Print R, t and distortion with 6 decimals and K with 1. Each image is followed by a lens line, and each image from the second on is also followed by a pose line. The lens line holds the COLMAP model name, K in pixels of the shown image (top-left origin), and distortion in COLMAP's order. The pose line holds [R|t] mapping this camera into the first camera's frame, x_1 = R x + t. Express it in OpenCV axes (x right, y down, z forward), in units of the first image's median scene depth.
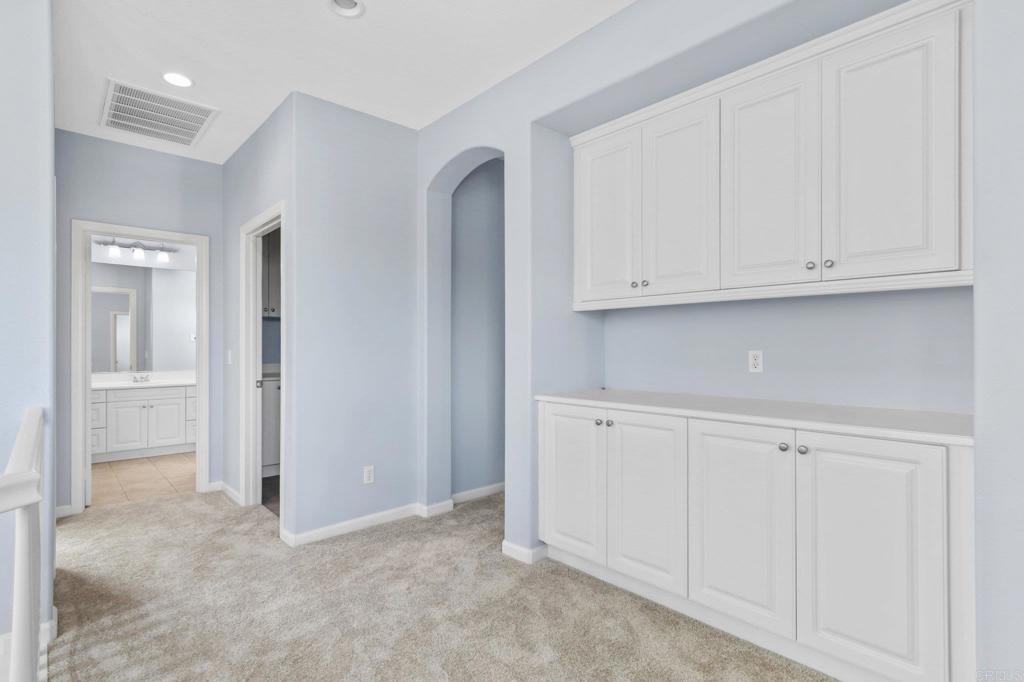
lens RADIAL K [[509.5, 0, 512.0], [0, 509.5, 341.0], [0, 0, 1]] dist [-0.000102, 0.000220]
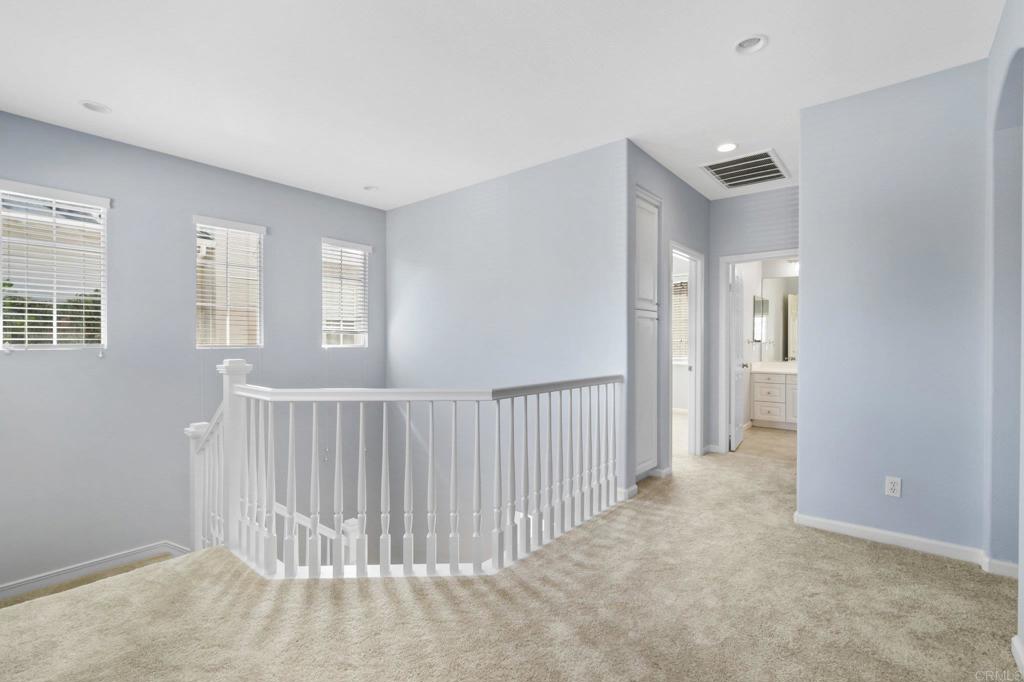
lens RADIAL K [[456.3, 0, 512.0], [0, 456.3, 341.0], [0, 0, 1]] dist [0.000944, 0.000074]
pose [[0.129134, 0.004132, -0.991619, 0.455768], [0.005363, 0.999974, 0.004865, -0.001325], [0.991613, -0.005946, 0.129108, 0.249249]]
